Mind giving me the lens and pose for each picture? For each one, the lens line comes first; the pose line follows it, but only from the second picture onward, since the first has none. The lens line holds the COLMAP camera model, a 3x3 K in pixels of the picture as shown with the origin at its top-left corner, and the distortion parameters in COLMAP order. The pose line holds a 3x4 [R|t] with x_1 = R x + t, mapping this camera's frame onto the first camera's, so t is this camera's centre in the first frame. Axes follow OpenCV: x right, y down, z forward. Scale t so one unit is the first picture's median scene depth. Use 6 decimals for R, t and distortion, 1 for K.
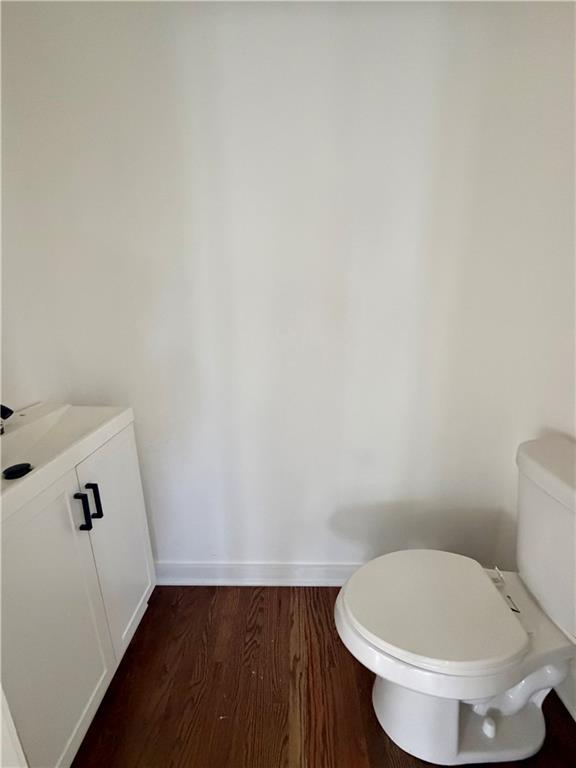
lens RADIAL K [[320.8, 0, 286.3], [0, 320.8, 383.6], [0, 0, 1]] dist [-0.000955, -0.000585]
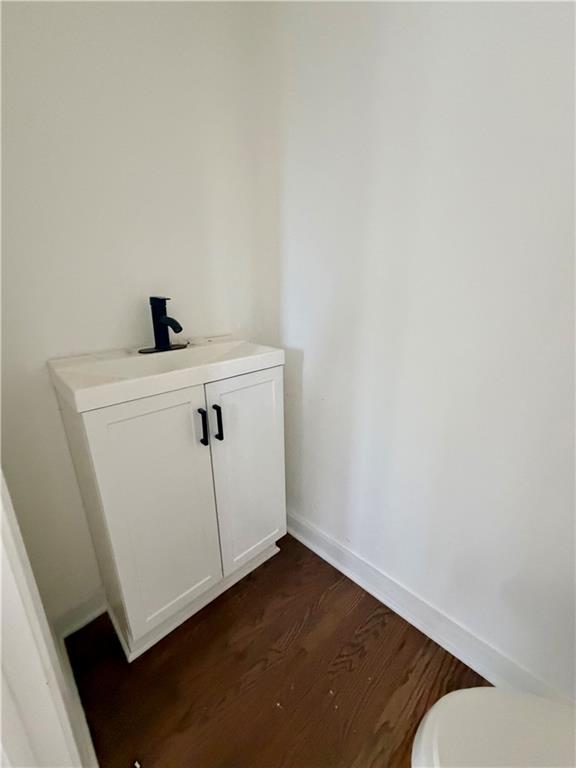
lens RADIAL K [[320.8, 0, 288.4], [0, 320.8, 384.2], [0, 0, 1]] dist [-0.000955, -0.000585]
pose [[0.712237, 0.206358, -0.670921, 0.196986], [-0.179190, 0.977594, 0.110457, 0.063000], [0.678682, 0.041551, 0.733256, 0.286561]]
